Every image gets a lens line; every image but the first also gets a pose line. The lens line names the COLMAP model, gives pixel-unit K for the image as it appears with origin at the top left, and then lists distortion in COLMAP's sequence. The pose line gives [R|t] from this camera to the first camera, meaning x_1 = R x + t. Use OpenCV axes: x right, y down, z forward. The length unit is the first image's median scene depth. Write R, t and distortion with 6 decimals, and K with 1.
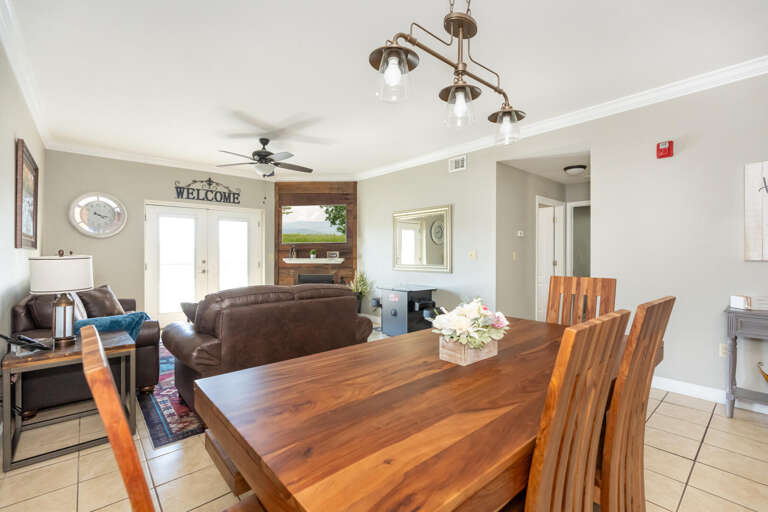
lens RADIAL K [[344.1, 0, 380.8], [0, 344.1, 252.0], [0, 0, 1]] dist [-0.001282, 0.005739]
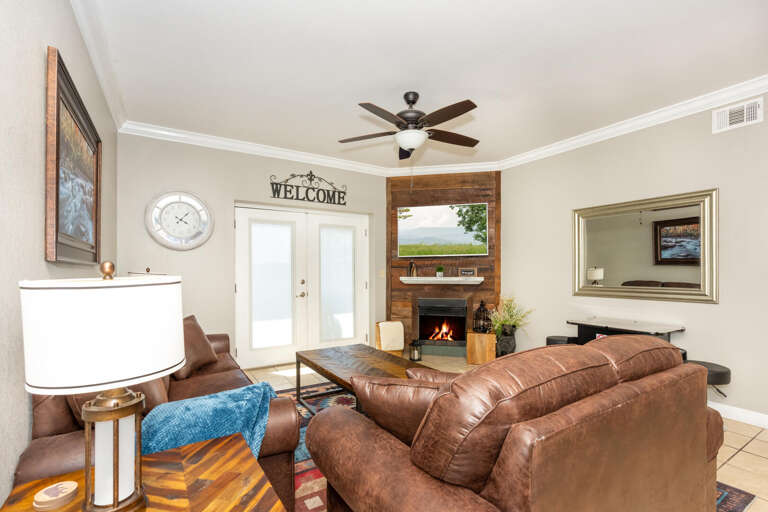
lens RADIAL K [[351.5, 0, 385.8], [0, 351.5, 270.7], [0, 0, 1]] dist [0.000574, 0.000332]
pose [[0.989244, -0.001702, -0.146266, -0.207318], [0.002425, 0.999986, 0.004765, 0.000991], [0.146256, -0.005068, 0.989234, 0.240515]]
